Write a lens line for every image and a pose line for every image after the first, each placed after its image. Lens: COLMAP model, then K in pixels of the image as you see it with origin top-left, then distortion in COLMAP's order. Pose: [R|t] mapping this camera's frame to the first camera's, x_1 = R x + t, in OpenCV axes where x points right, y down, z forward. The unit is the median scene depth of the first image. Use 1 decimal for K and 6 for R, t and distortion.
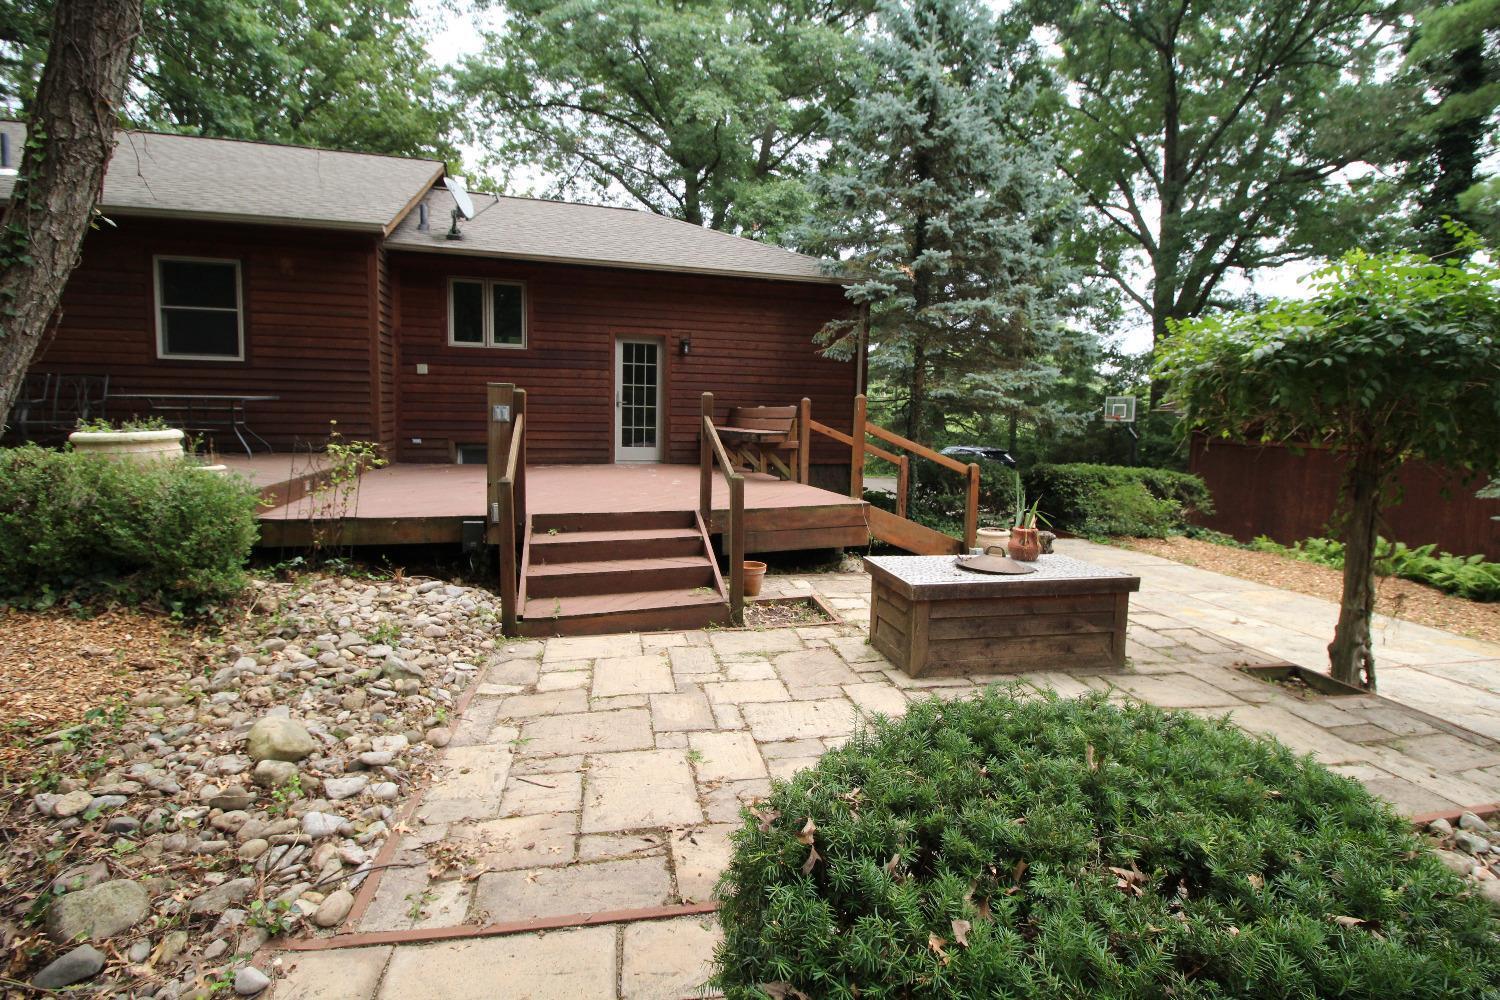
lens RADIAL K [[691.3, 0, 747.7], [0, 691.3, 492.8], [0, 0, 1]] dist [-0.008908, -0.001503]
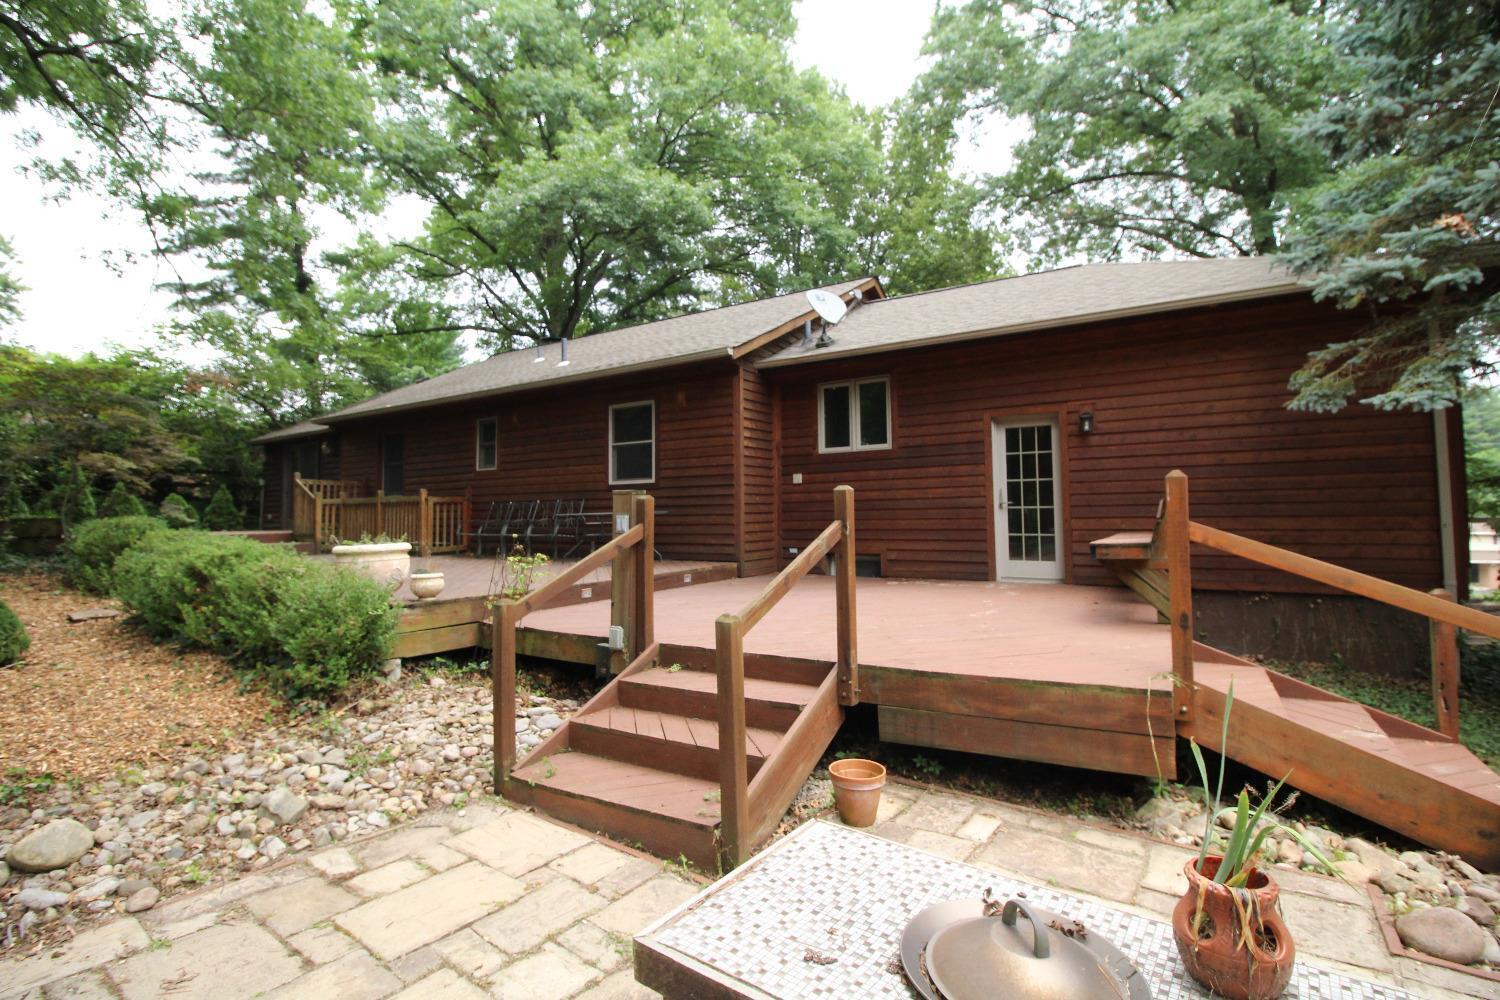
lens RADIAL K [[691.3, 0, 748.7], [0, 691.3, 494.9], [0, 0, 1]] dist [-0.008908, -0.001503]
pose [[0.664599, -0.051690, -0.745411, 0.221038], [-0.060499, 0.990606, -0.122633, -0.028457], [0.744747, 0.126598, 0.655228, 0.287019]]
